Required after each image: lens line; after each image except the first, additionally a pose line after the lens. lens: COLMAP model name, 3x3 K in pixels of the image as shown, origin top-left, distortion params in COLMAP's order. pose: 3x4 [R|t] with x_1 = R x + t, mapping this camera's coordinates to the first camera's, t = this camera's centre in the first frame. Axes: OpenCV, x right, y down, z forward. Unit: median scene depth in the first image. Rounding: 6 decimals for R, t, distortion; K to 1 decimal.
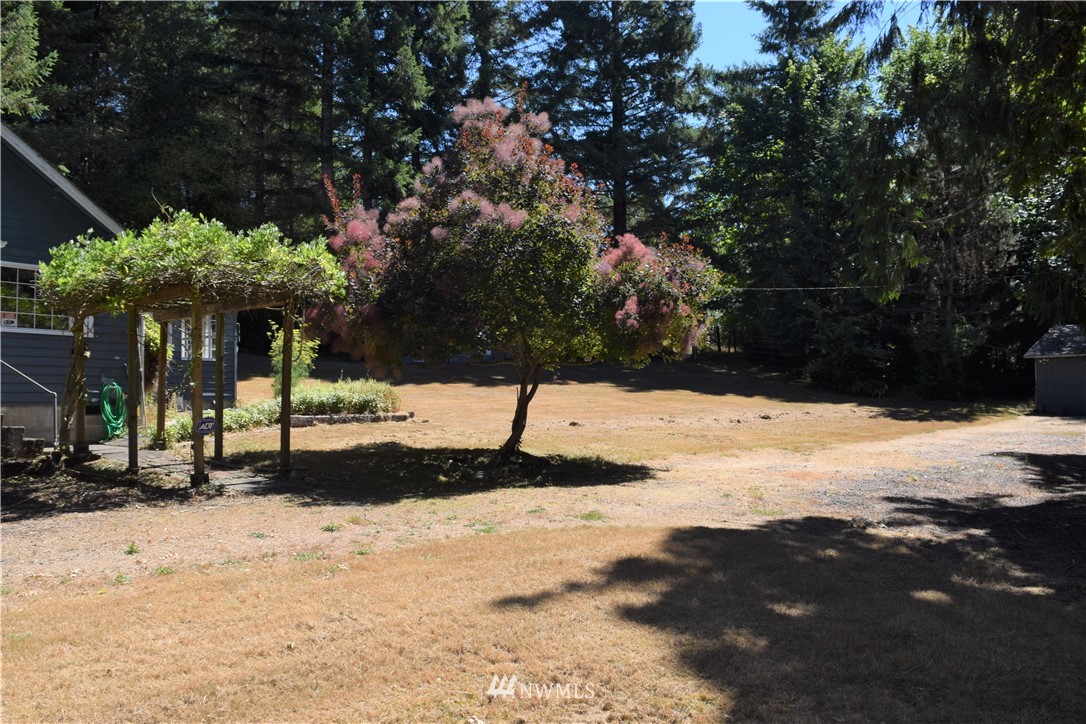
lens RADIAL K [[862.5, 0, 543.2], [0, 862.5, 363.5], [0, 0, 1]] dist [-0.086373, 0.018968]
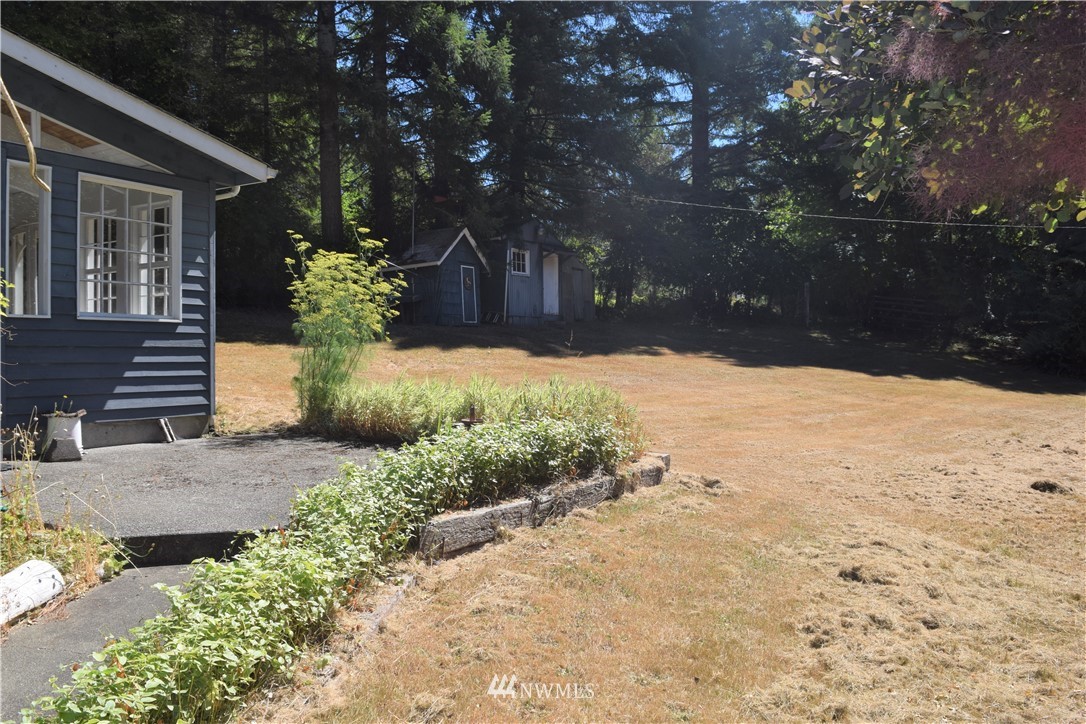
lens RADIAL K [[862.5, 0, 541.4], [0, 862.5, 364.2], [0, 0, 1]] dist [-0.086373, 0.018968]
pose [[0.997852, 0.011040, 0.064567, -0.246975], [-0.014151, 0.998751, 0.047924, -0.005810], [-0.063957, -0.048735, 0.996762, 0.623190]]
